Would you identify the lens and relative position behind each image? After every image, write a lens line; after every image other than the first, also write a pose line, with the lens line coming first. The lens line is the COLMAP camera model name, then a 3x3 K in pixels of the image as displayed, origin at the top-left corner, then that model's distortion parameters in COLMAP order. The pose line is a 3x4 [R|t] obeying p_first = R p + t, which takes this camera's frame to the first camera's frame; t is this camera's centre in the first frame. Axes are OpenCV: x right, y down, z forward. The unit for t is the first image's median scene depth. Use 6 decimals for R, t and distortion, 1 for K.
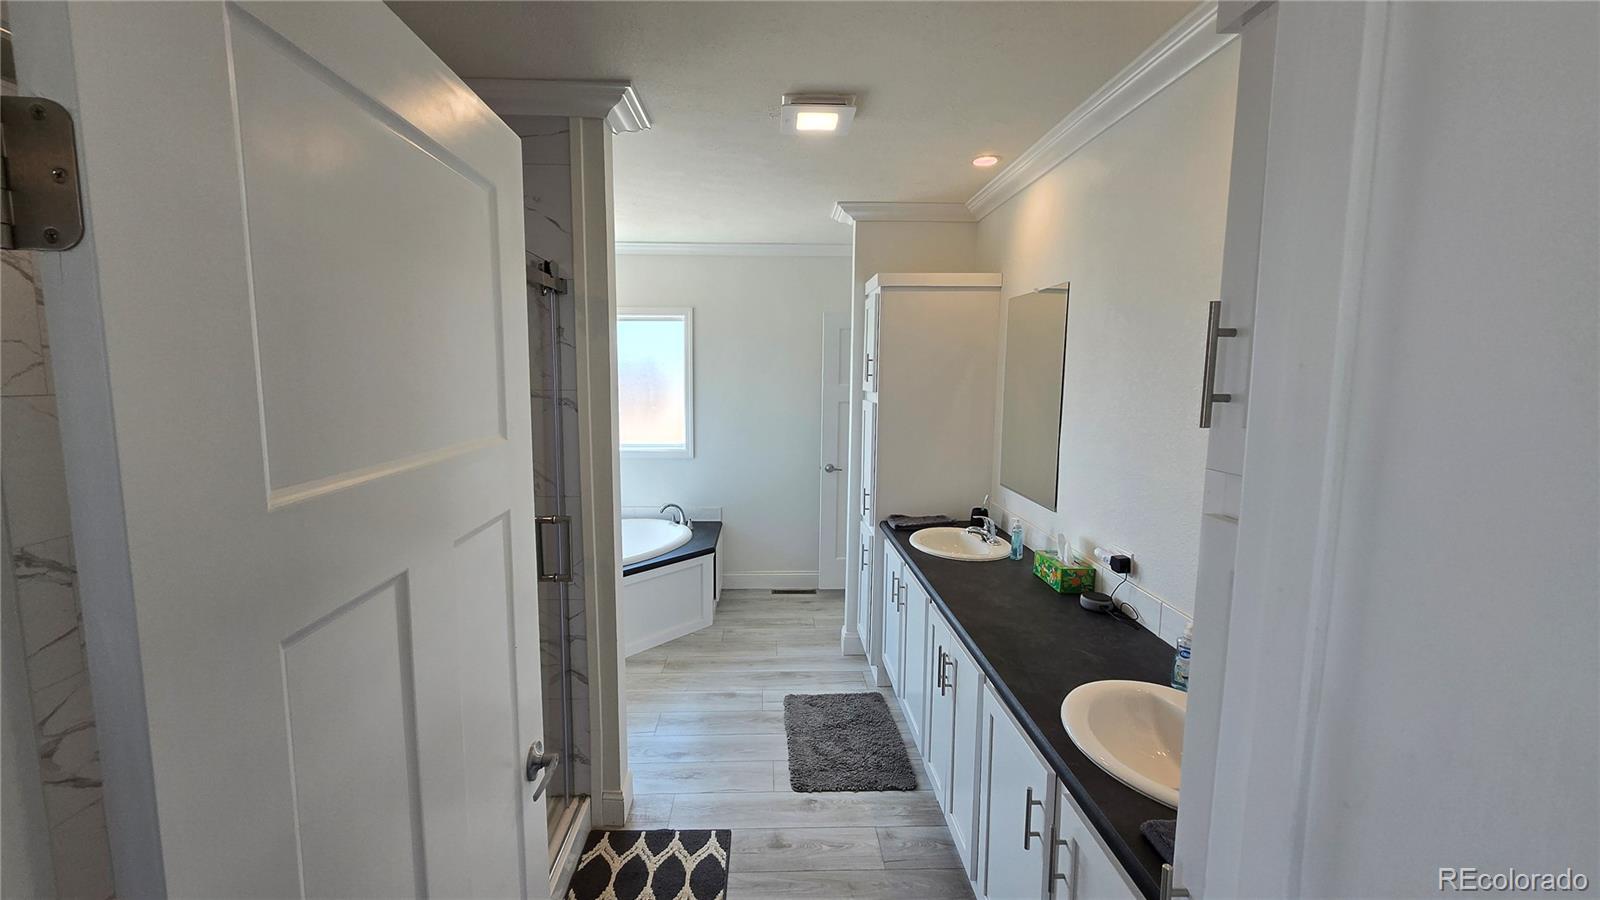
lens RADIAL K [[638.5, 0, 792.8], [0, 638.5, 438.8], [0, 0, 1]] dist [-0.007119, -0.000113]
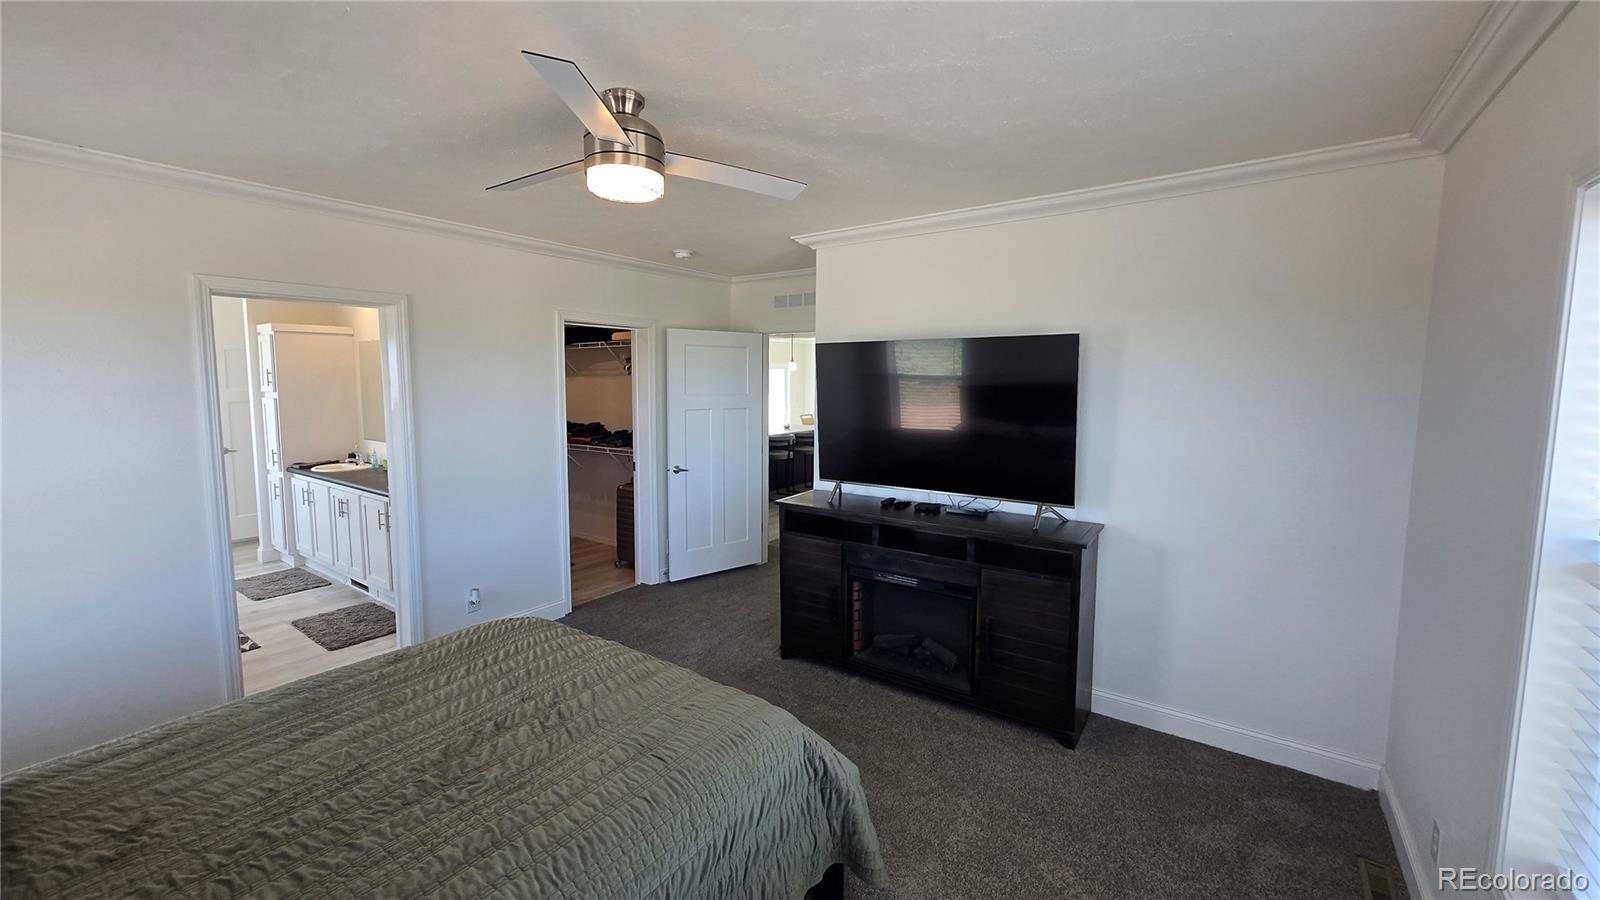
lens RADIAL K [[638.5, 0, 791.3], [0, 638.5, 446.5], [0, 0, 1]] dist [-0.007119, -0.000113]
pose [[0.623374, -0.074992, 0.778320, -0.341955], [0.090318, 0.995634, 0.023593, 0.157233], [-0.776690, 0.055589, 0.627425, -1.122413]]
